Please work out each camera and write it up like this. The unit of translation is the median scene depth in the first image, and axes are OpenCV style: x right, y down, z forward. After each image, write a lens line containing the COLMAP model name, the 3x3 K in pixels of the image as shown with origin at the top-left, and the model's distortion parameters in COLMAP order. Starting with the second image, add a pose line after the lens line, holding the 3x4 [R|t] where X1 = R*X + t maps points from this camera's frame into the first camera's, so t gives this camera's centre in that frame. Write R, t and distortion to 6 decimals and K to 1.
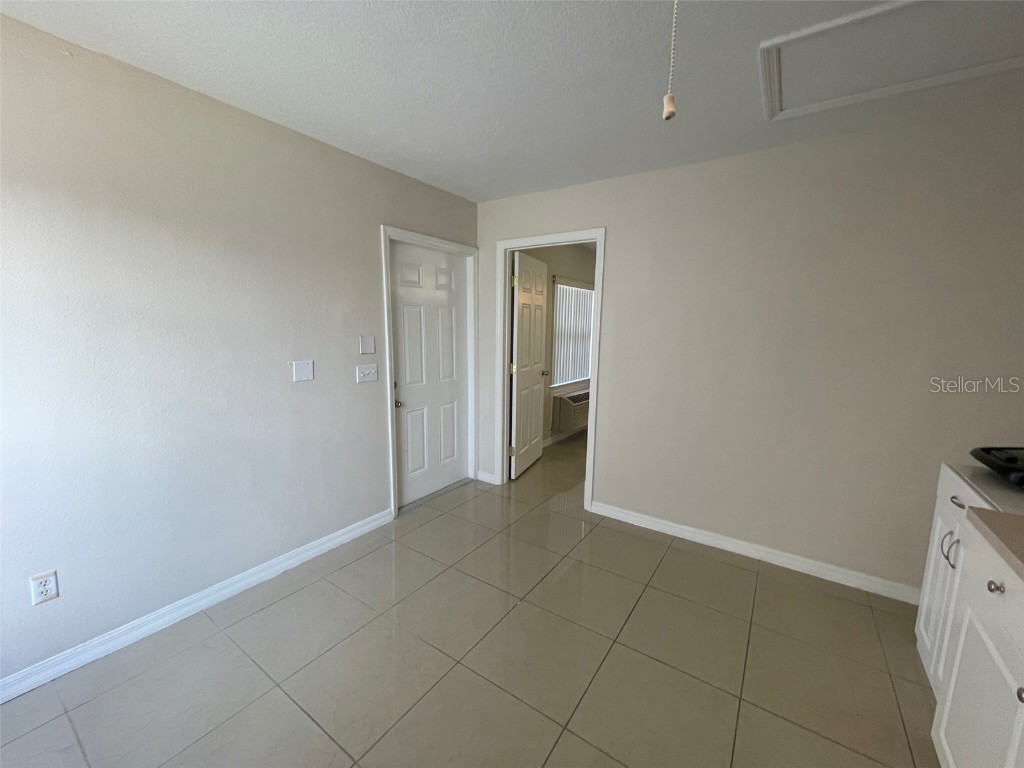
lens RADIAL K [[415.9, 0, 508.0], [0, 415.9, 383.1], [0, 0, 1]] dist [0.003341, 0.000375]
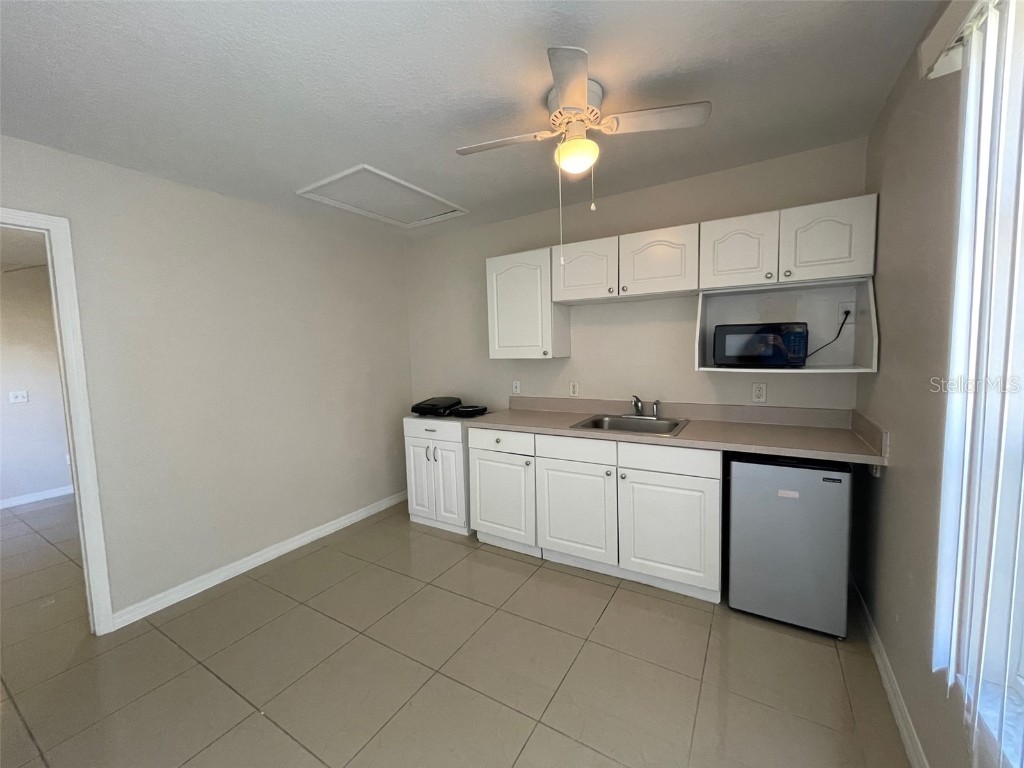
lens RADIAL K [[415.9, 0, 505.3], [0, 415.9, 380.6], [0, 0, 1]] dist [0.003341, 0.000375]
pose [[-0.051675, -0.095596, 0.994078, -0.587908], [0.171746, 0.979727, 0.103144, -0.064548], [-0.983785, 0.176059, -0.034209, 0.401261]]
